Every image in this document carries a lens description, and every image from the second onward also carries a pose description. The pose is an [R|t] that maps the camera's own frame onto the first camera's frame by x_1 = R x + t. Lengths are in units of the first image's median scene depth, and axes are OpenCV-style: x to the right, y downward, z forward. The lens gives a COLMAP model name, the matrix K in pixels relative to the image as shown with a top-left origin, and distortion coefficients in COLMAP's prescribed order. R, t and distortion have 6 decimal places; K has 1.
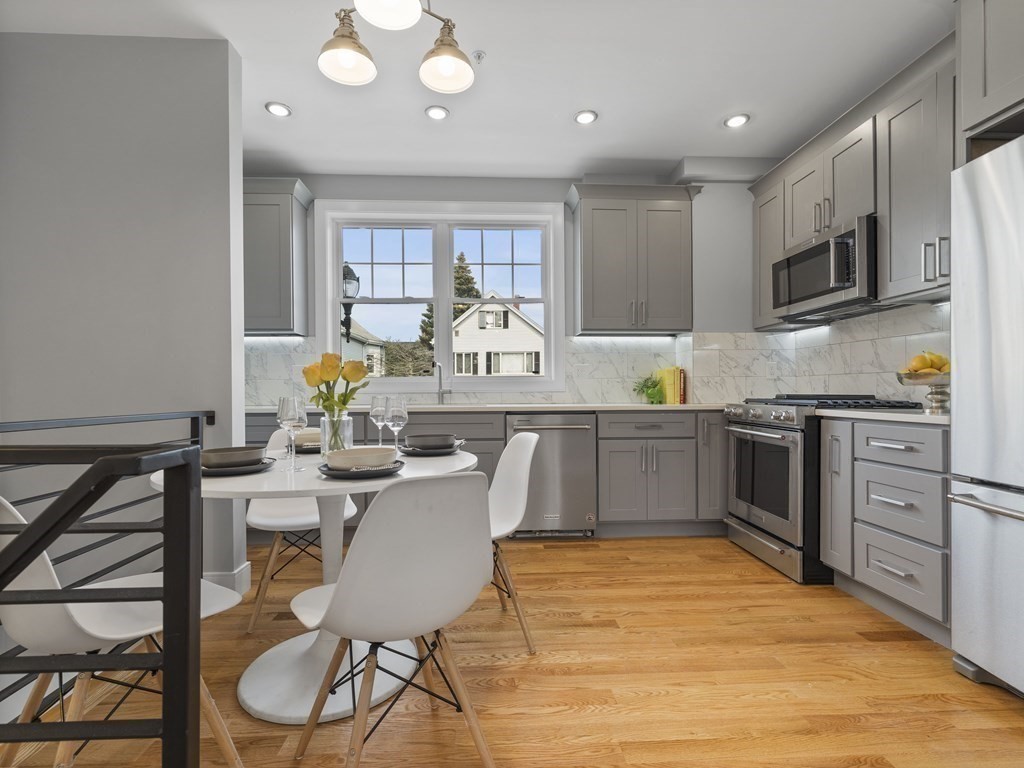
lens RADIAL K [[488.6, 0, 509.8], [0, 488.6, 393.0], [0, 0, 1]] dist [0.000240, -0.000010]
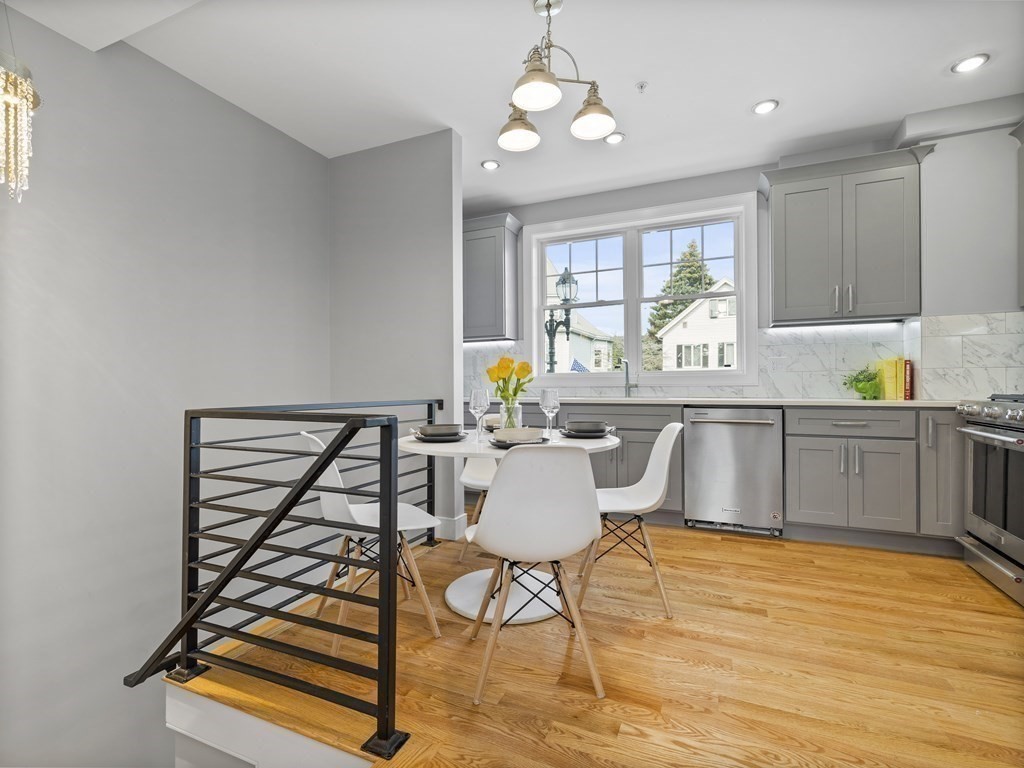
lens RADIAL K [[490.9, 0, 512.0], [0, 490.9, 384.0], [0, 0, 1]] dist [0.002232, 0.000008]
pose [[0.893318, -0.000650, -0.449425, 0.143490], [-0.001827, 0.999985, -0.005078, -0.000308], [0.449422, 0.005358, 0.893304, -0.110813]]
